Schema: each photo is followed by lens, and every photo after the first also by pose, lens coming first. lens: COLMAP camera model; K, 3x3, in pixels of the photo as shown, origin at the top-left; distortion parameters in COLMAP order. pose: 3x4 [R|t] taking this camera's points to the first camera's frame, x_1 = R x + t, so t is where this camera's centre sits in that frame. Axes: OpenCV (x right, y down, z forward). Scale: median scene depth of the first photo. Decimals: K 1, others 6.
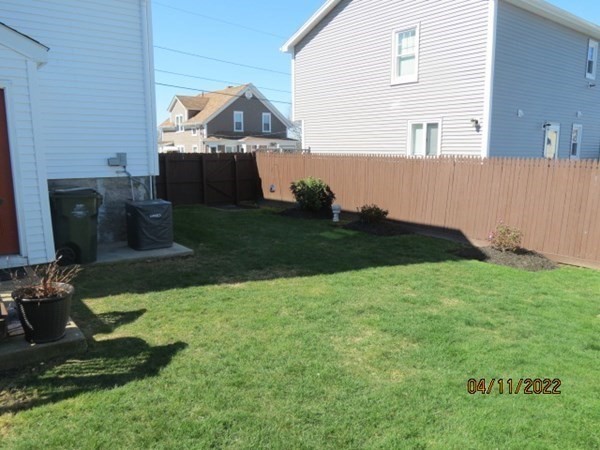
lens RADIAL K [[458.0, 0, 298.9], [0, 458.0, 224.2], [0, 0, 1]] dist [-0.029185, 0.008978]
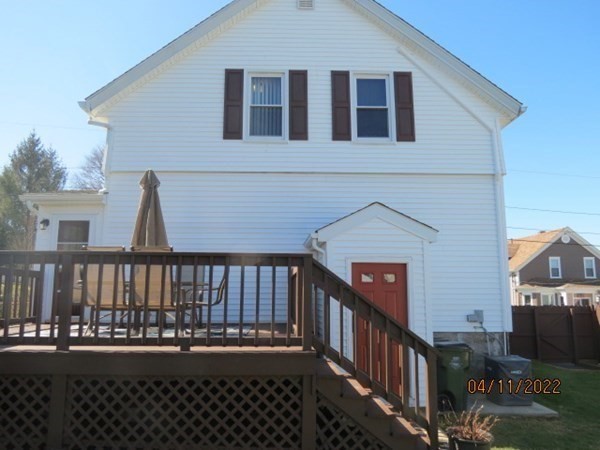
lens RADIAL K [[458.0, 0, 301.7], [0, 458.0, 223.8], [0, 0, 1]] dist [-0.029185, 0.008978]
pose [[0.815422, -0.079126, -0.573433, -0.081557], [-0.102377, 0.955286, -0.277396, -0.004110], [0.569742, 0.284901, 0.770860, -0.161121]]
